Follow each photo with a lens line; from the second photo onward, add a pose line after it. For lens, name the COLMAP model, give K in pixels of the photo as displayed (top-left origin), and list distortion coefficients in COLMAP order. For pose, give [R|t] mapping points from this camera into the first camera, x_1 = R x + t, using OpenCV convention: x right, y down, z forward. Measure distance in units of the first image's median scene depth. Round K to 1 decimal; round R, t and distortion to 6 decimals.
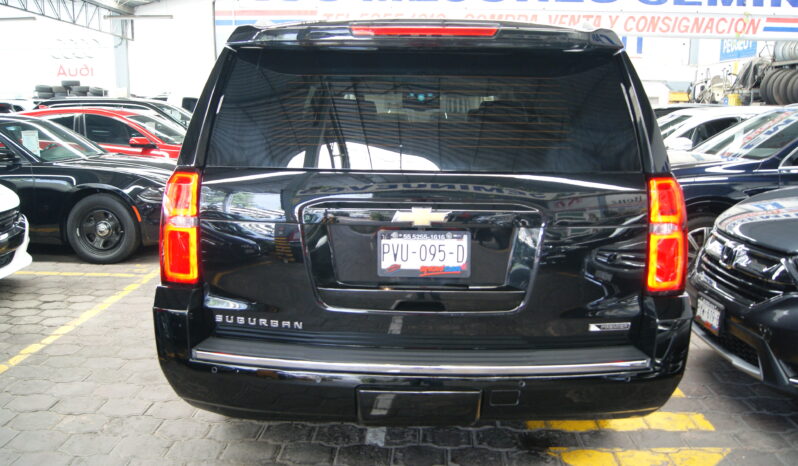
lens RADIAL K [[643.9, 0, 399.0], [0, 643.9, 233.0], [0, 0, 1]] dist [-0.005753, 0.001814]
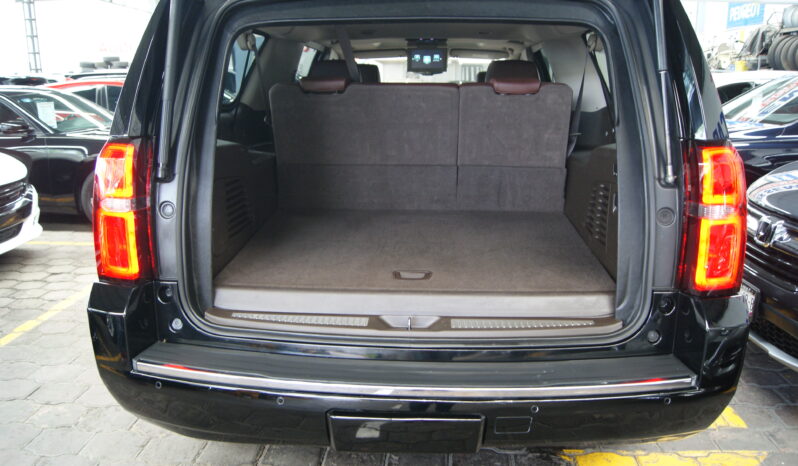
lens RADIAL K [[600.6, 0, 399.0], [0, 600.6, 233.0], [0, 0, 1]] dist [-0.030519, -0.001984]
pose [[0.999544, -0.002792, -0.030054, 0.023192], [0.004612, 0.998147, 0.060678, -0.013869], [0.029829, -0.060789, 0.997705, 0.135848]]
